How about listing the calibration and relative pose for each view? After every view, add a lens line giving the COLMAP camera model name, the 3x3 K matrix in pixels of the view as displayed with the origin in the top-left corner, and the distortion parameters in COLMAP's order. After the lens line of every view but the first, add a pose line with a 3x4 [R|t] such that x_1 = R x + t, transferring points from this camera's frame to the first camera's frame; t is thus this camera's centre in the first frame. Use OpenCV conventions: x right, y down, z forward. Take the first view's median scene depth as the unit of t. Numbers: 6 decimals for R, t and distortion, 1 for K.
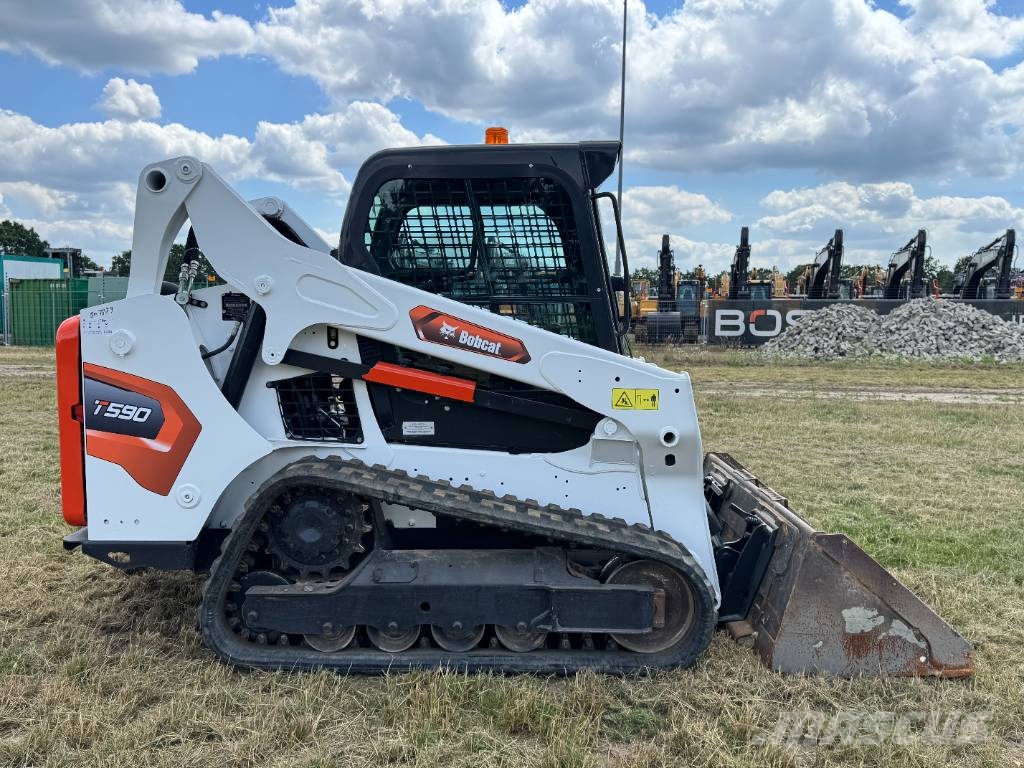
lens RADIAL K [[878.3, 0, 510.1], [0, 878.3, 379.5], [0, 0, 1]] dist [0.138419, -0.207997]
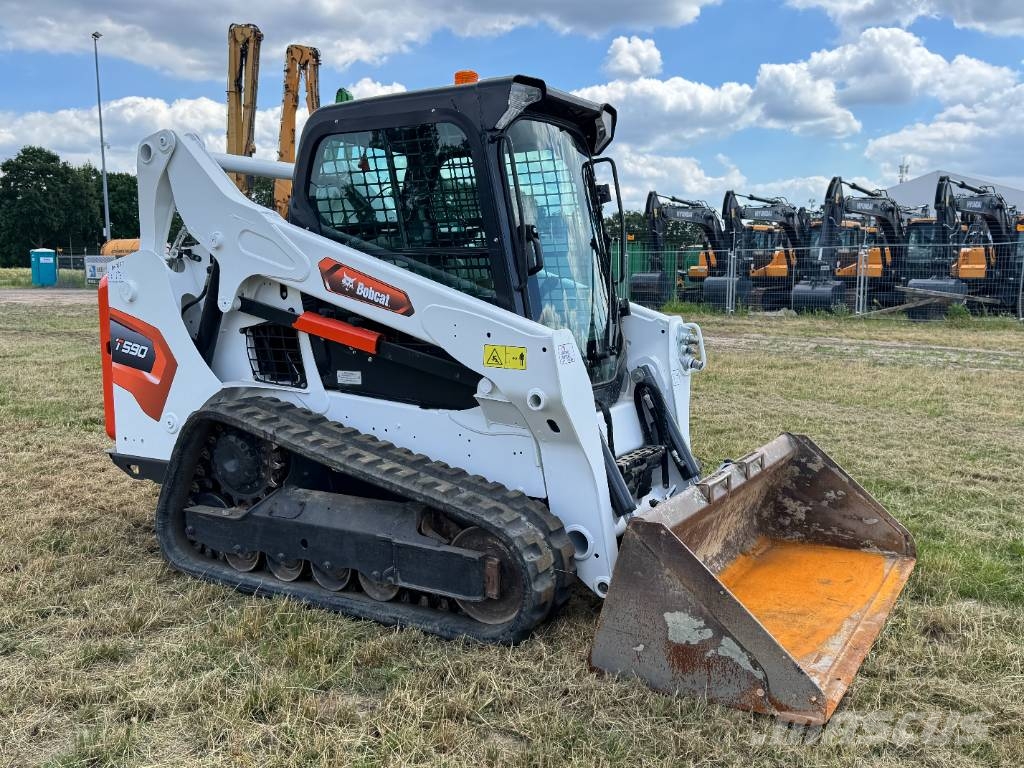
lens RADIAL K [[954.2, 0, 498.3], [0, 954.2, 388.8], [0, 0, 1]] dist [0.252078, -0.549343]
pose [[0.854559, 0.058390, -0.516061, 0.658237], [-0.035340, 0.997894, 0.054386, 0.001151], [0.518150, -0.028239, 0.854823, 0.130828]]
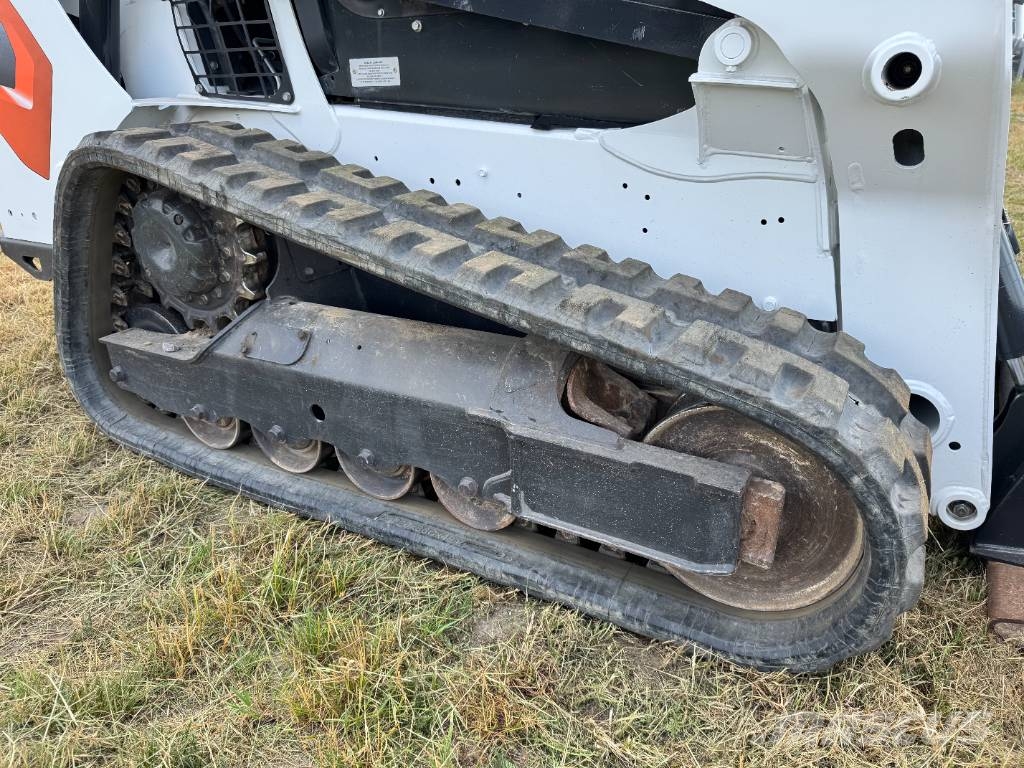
lens RADIAL K [[717.7, 0, 510.9], [0, 717.7, 393.8], [0, 0, 1]] dist [0.058942, -0.077784]
pose [[0.874739, 0.179658, -0.450061, 0.195370], [-0.014415, 0.937972, 0.346410, 0.087184], [0.484380, -0.296531, 0.823071, 0.667163]]
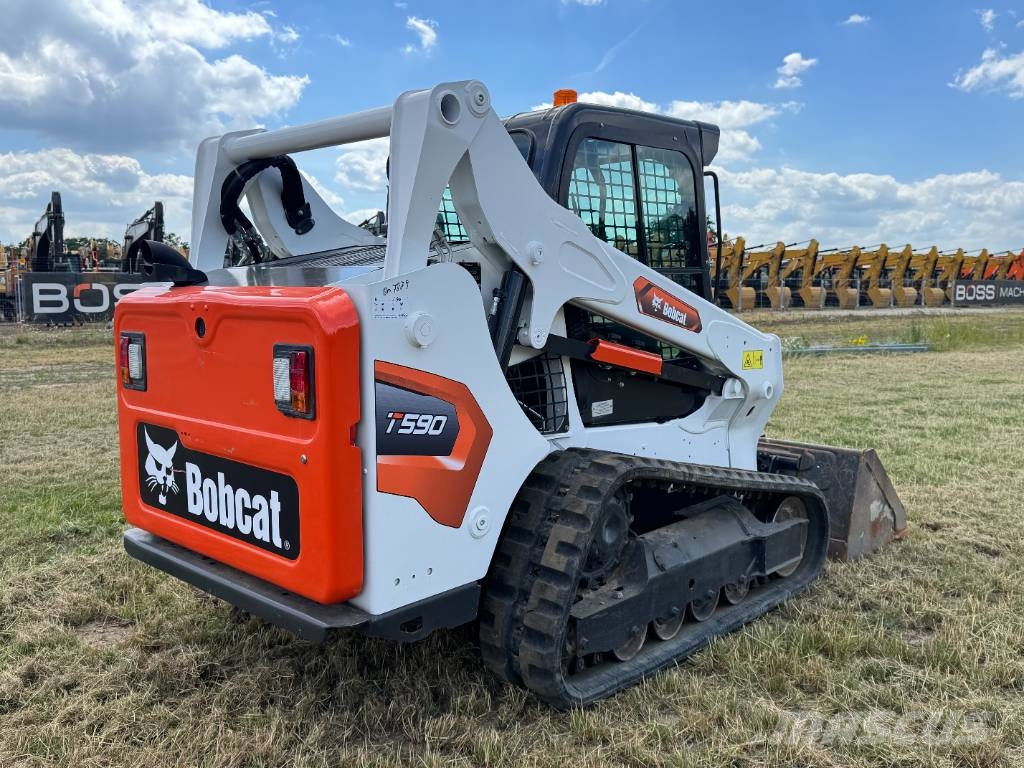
lens RADIAL K [[874.7, 0, 512.0], [0, 874.7, 384.0], [0, 0, 1]] dist [0.118894, -0.199661]
pose [[0.683513, -0.086834, 0.724755, -0.882923], [0.062018, 0.996217, 0.060868, -0.034775], [-0.727299, 0.003344, 0.686312, 0.449586]]
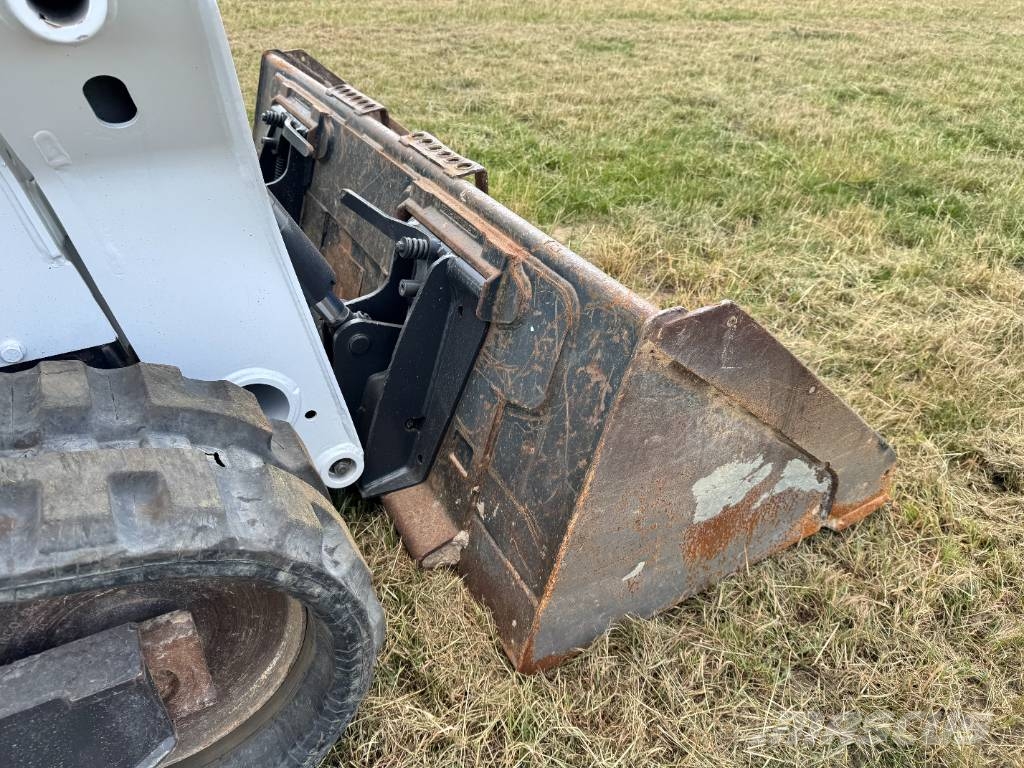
lens RADIAL K [[733.9, 0, 512.0], [0, 733.9, 384.0], [0, 0, 1]] dist [0.100679, -0.169111]
pose [[0.871629, -0.265622, 0.411955, 0.177317], [0.032446, 0.869864, 0.492223, 0.062710], [-0.489090, -0.415670, 0.766817, 0.770264]]
